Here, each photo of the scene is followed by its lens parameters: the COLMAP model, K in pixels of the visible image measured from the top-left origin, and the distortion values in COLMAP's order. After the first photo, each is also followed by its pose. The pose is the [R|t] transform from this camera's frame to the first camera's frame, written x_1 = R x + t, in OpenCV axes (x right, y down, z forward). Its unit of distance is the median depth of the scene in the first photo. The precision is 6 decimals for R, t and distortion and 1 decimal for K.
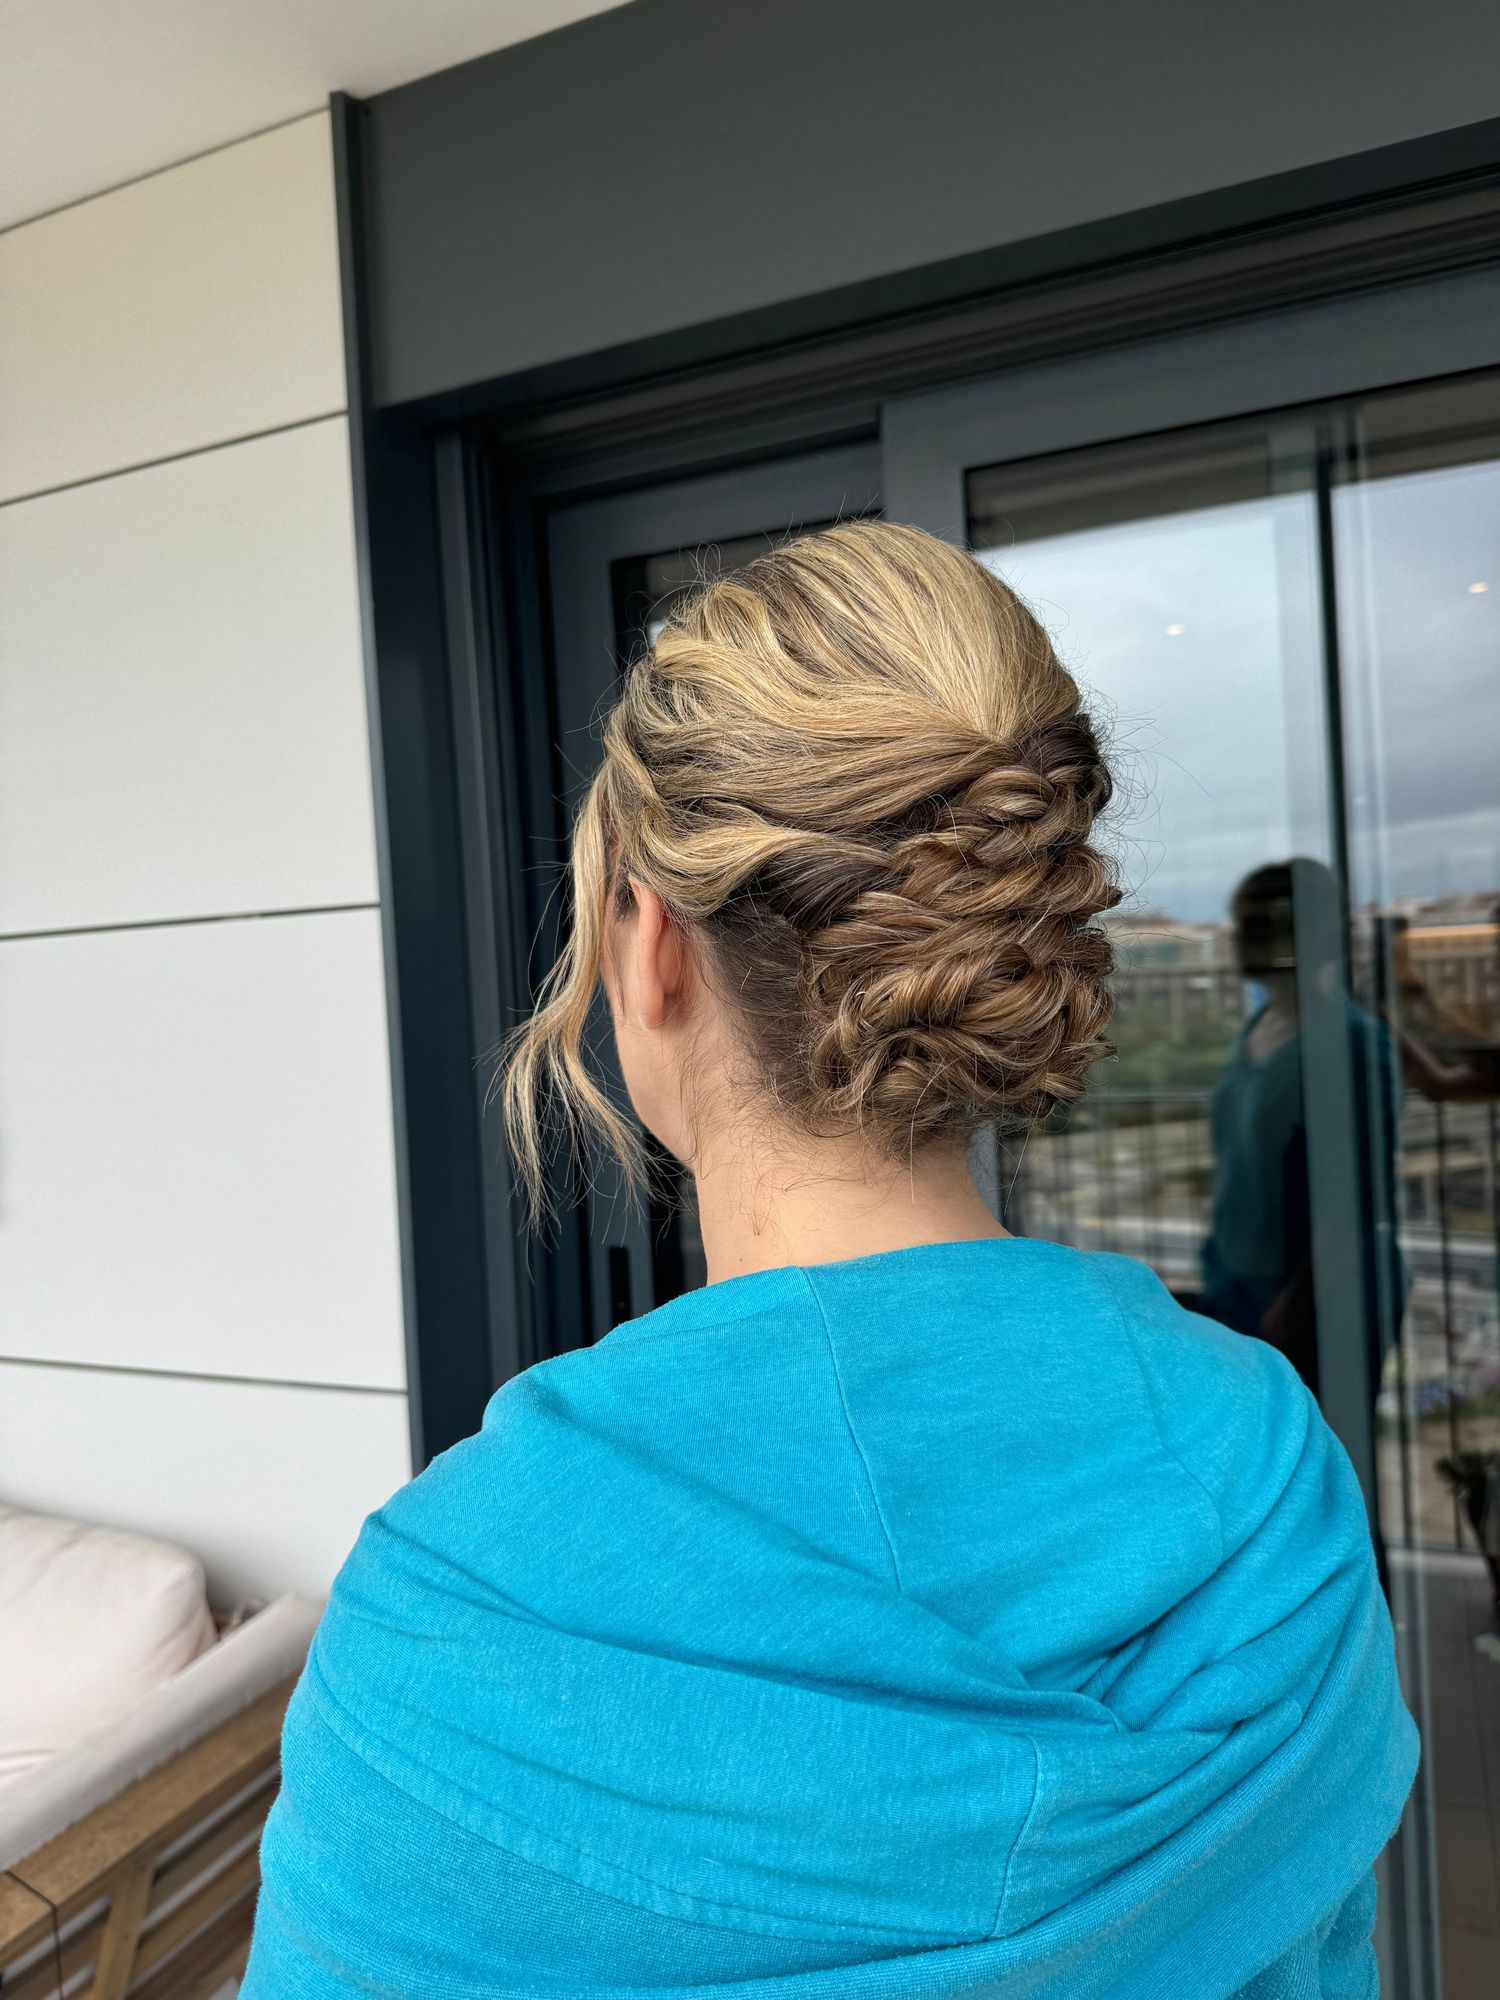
lens RADIAL K [[1418.2, 0, 750.0], [0, 1418.2, 1000.0], [0, 0, 1]] dist [-0.009824, -0.003213]
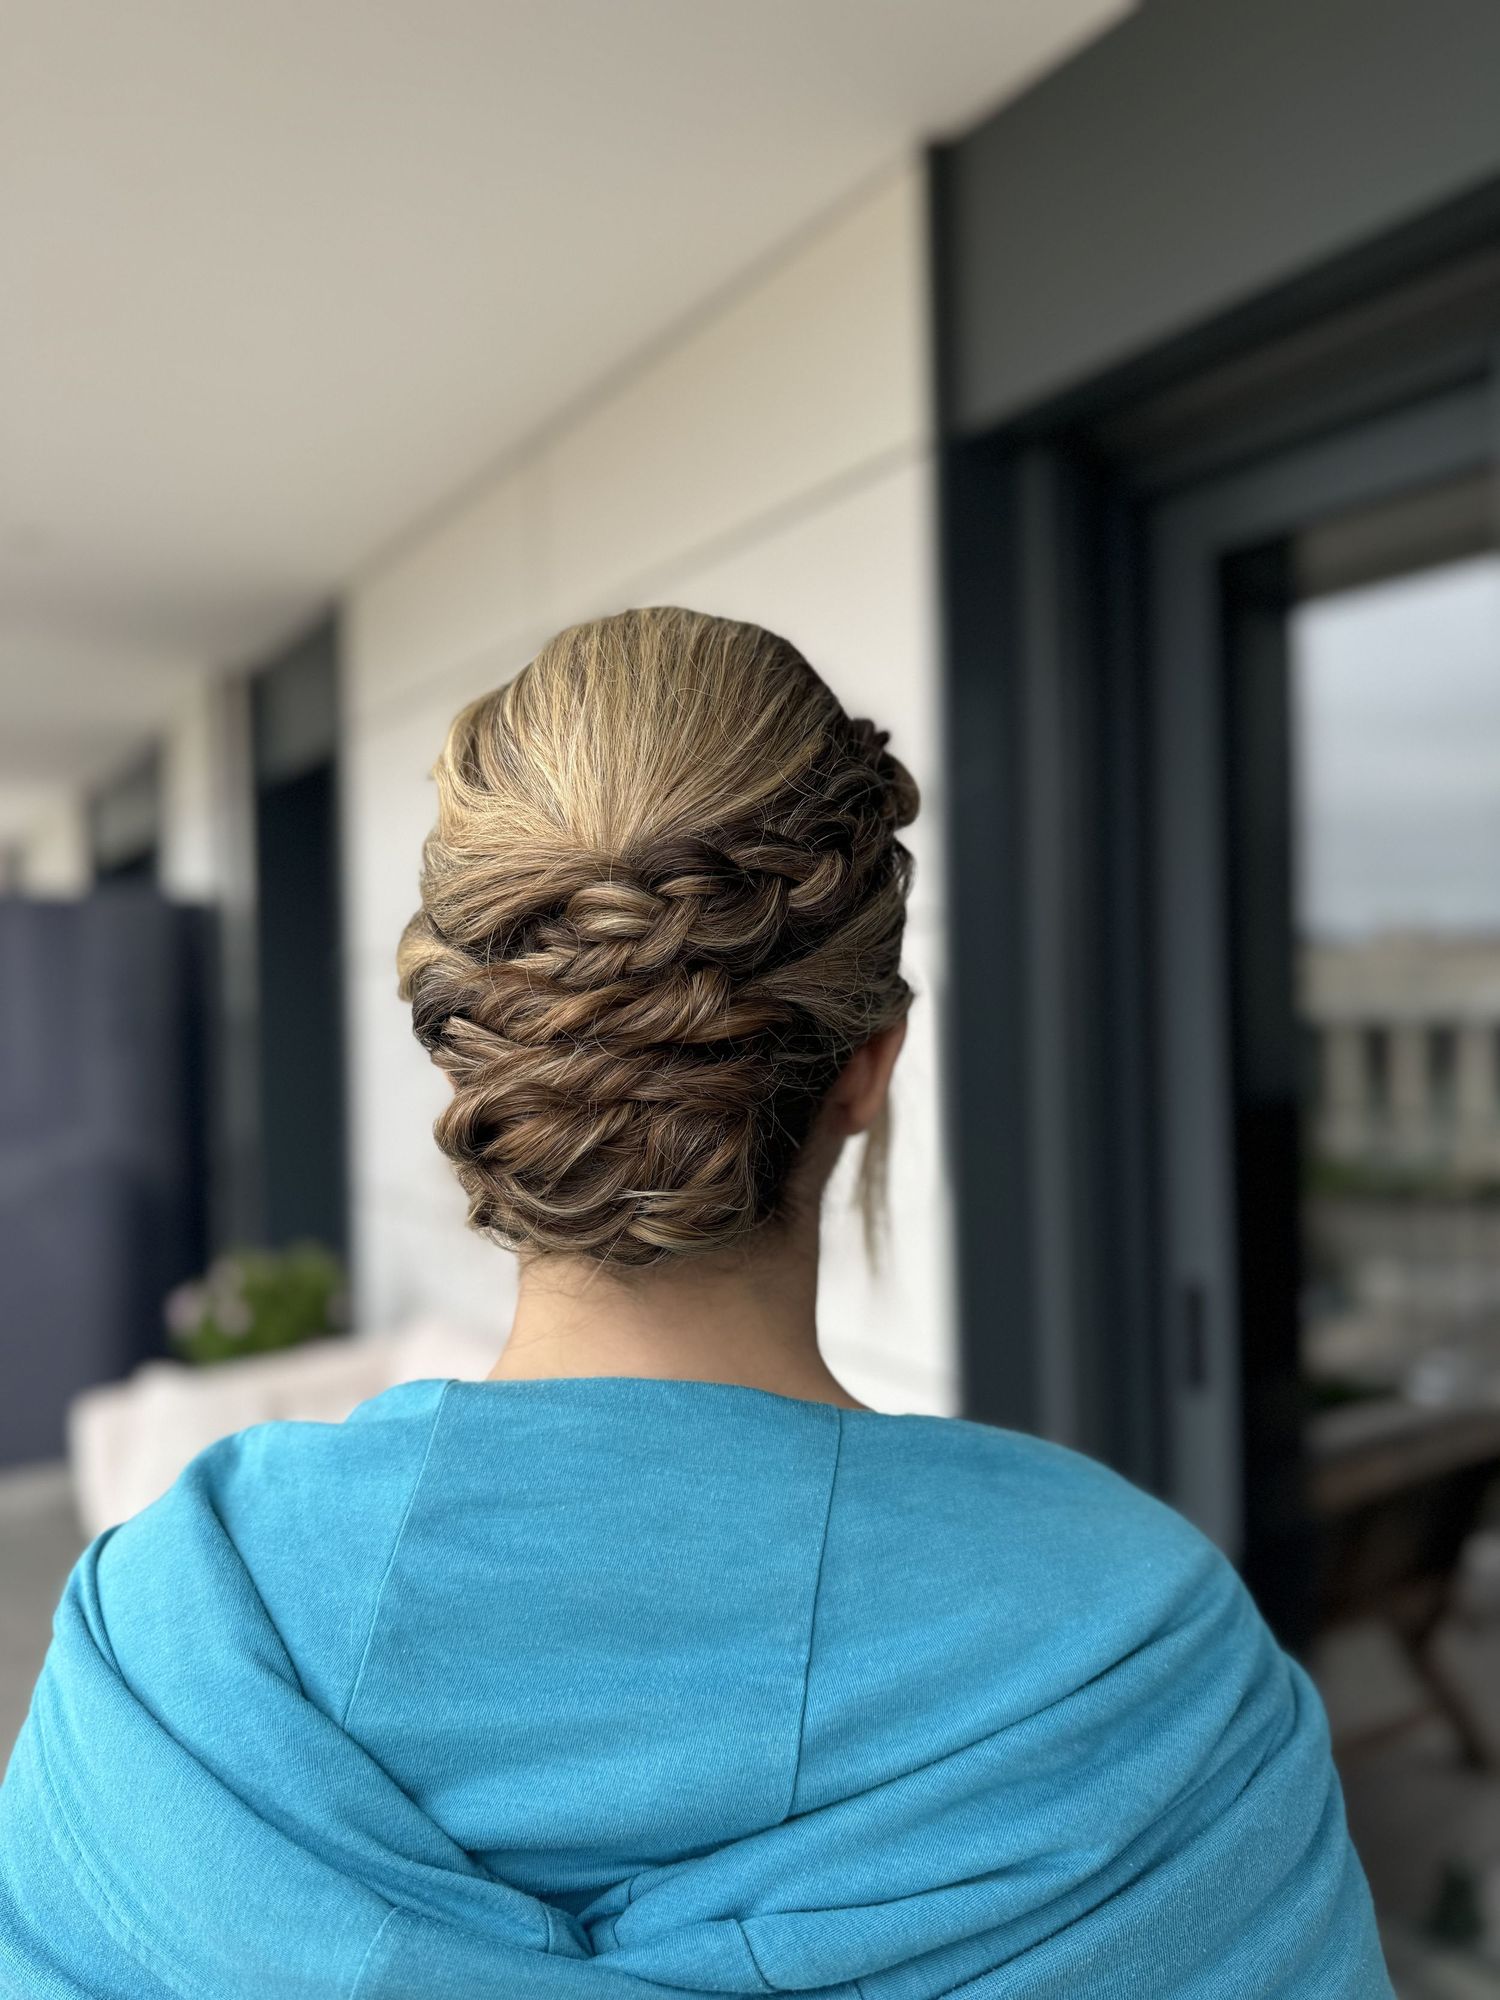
lens RADIAL K [[1418.2, 0, 750.0], [0, 1418.2, 1000.0], [0, 0, 1]] dist [-0.009824, -0.003213]
pose [[0.859887, 0.027471, -0.509745, 0.734102], [-0.026903, 0.999602, 0.008488, -0.097332], [0.509775, 0.006415, 0.860284, 0.251032]]
